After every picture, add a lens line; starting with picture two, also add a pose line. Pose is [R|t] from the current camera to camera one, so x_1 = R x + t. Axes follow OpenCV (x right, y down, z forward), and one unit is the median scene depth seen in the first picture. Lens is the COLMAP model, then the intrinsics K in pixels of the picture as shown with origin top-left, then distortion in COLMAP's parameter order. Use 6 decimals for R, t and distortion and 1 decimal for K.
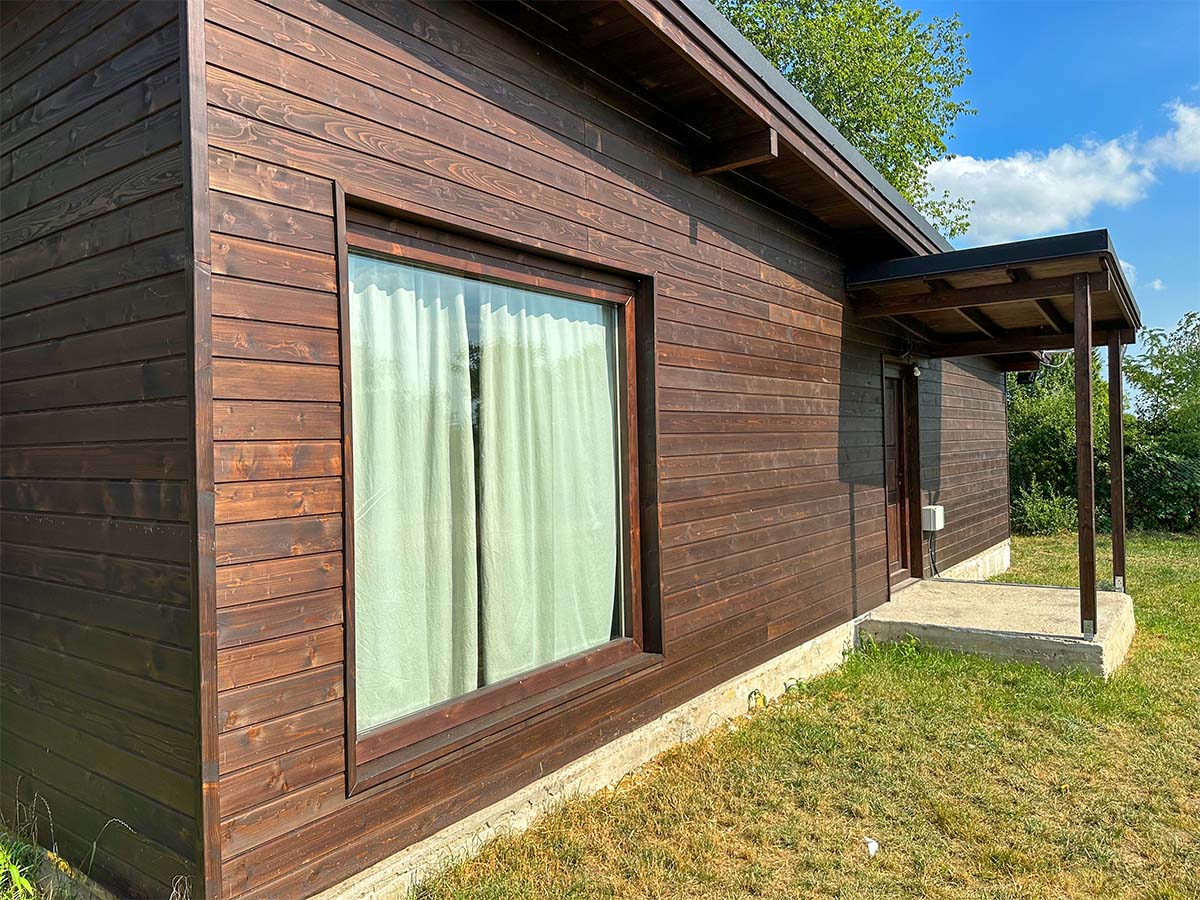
lens RADIAL K [[768.3, 0, 600.0], [0, 768.3, 450.0], [0, 0, 1]] dist [0.111913, -0.090488]
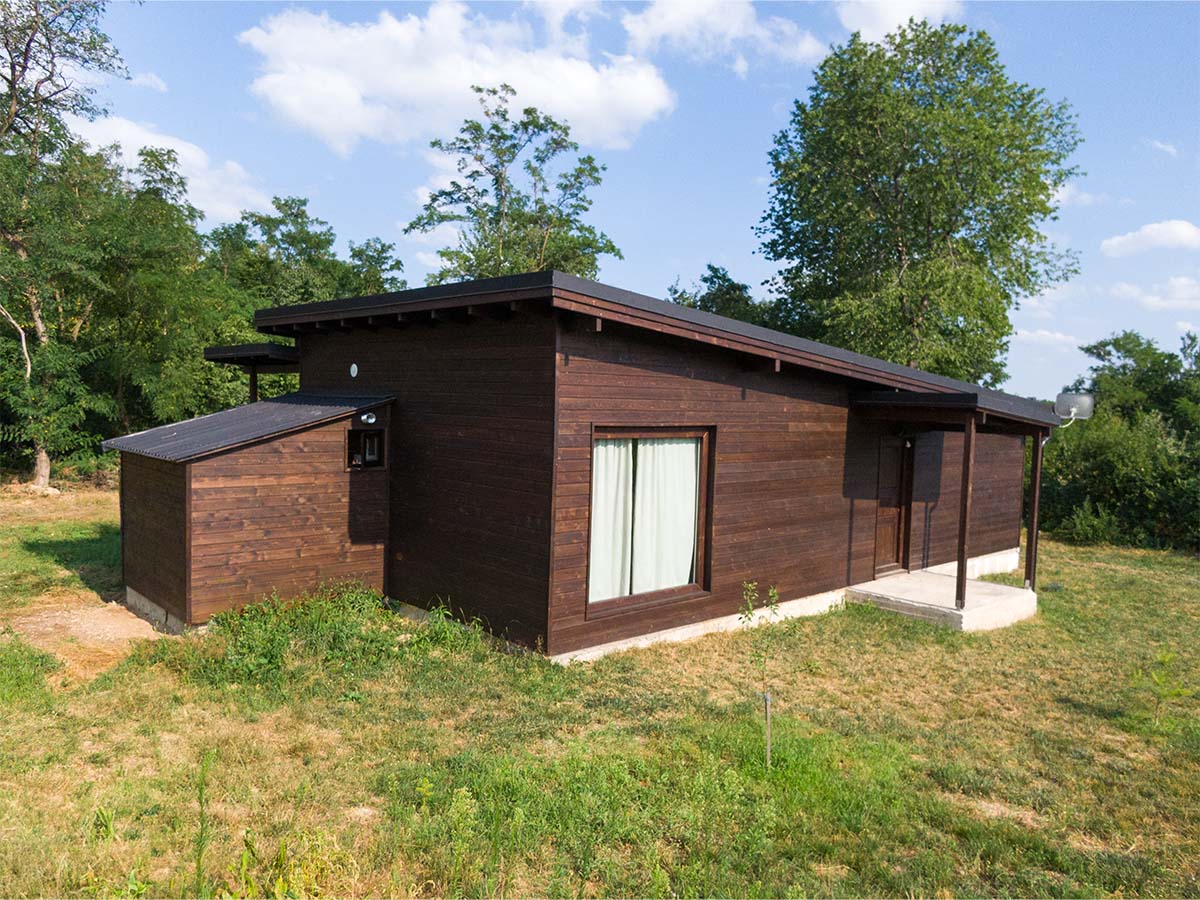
lens RADIAL K [[863.2, 0, 600.0], [0, 863.2, 450.0], [0, 0, 1]] dist [0.006954, -0.003907]
pose [[0.975549, 0.067052, -0.209303, 0.275802], [-0.052077, 0.995727, 0.076259, -0.337270], [0.213522, -0.063495, 0.974873, -1.556748]]
